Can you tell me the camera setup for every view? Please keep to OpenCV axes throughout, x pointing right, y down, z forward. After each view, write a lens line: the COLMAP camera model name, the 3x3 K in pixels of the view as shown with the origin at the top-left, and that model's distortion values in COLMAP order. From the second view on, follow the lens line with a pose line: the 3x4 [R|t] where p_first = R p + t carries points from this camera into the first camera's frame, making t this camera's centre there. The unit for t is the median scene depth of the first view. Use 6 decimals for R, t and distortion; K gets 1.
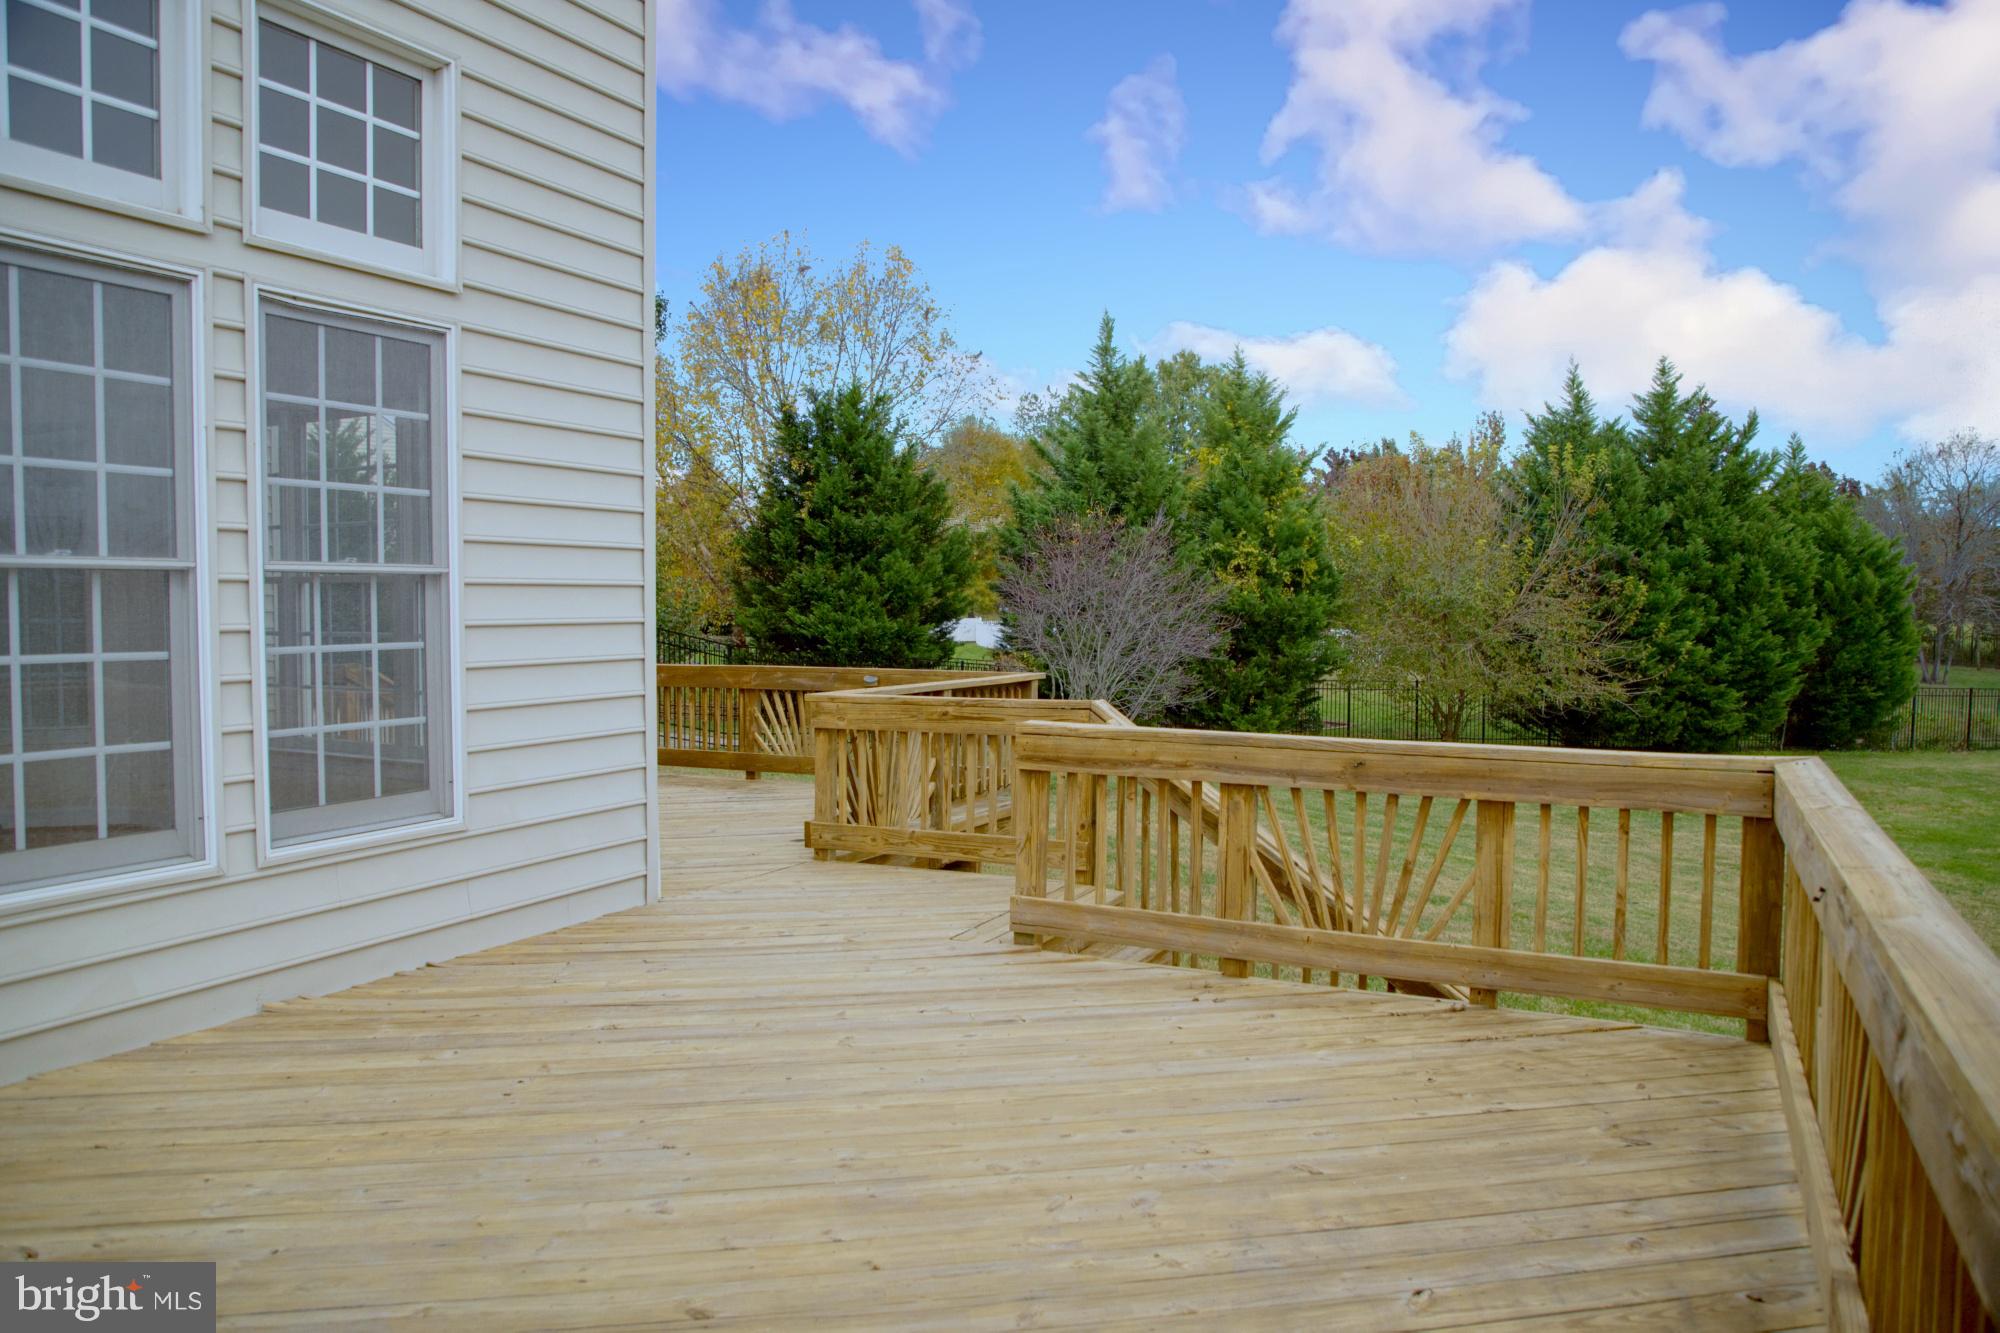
lens RADIAL K [[1348.0, 0, 1000.0], [0, 1348.0, 666.5], [0, 0, 1]] dist [-0.101545, 0.068275]
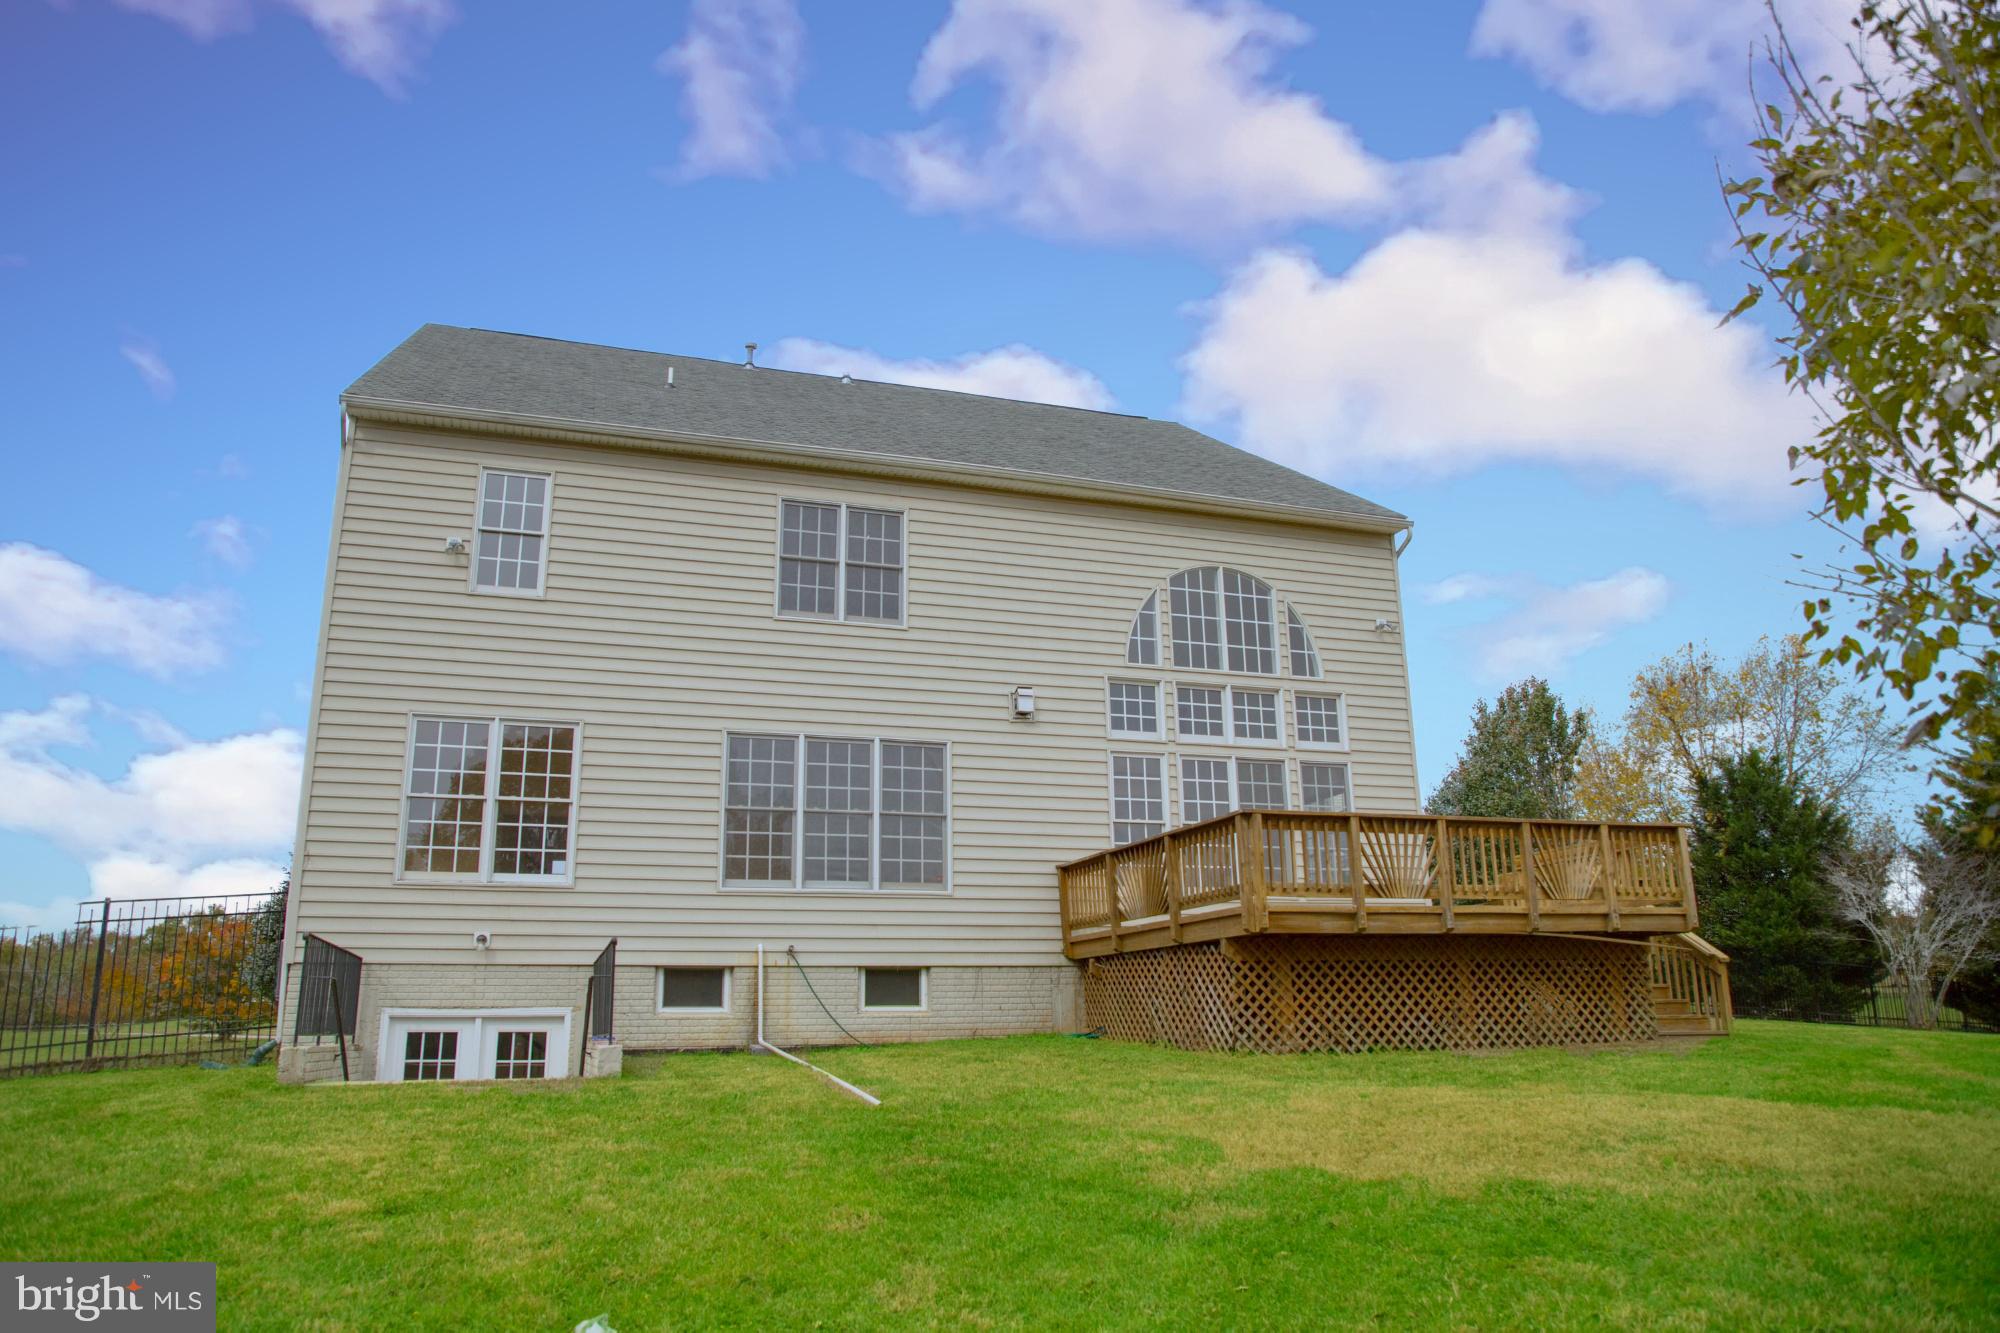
lens RADIAL K [[1348.0, 0, 1000.0], [0, 1348.0, 666.5], [0, 0, 1]] dist [-0.101545, 0.068275]
pose [[0.709349, -0.196828, -0.676818, 0.260903], [-0.019412, 0.954401, -0.297897, 0.109458], [0.704590, 0.224452, 0.673182, -0.399557]]
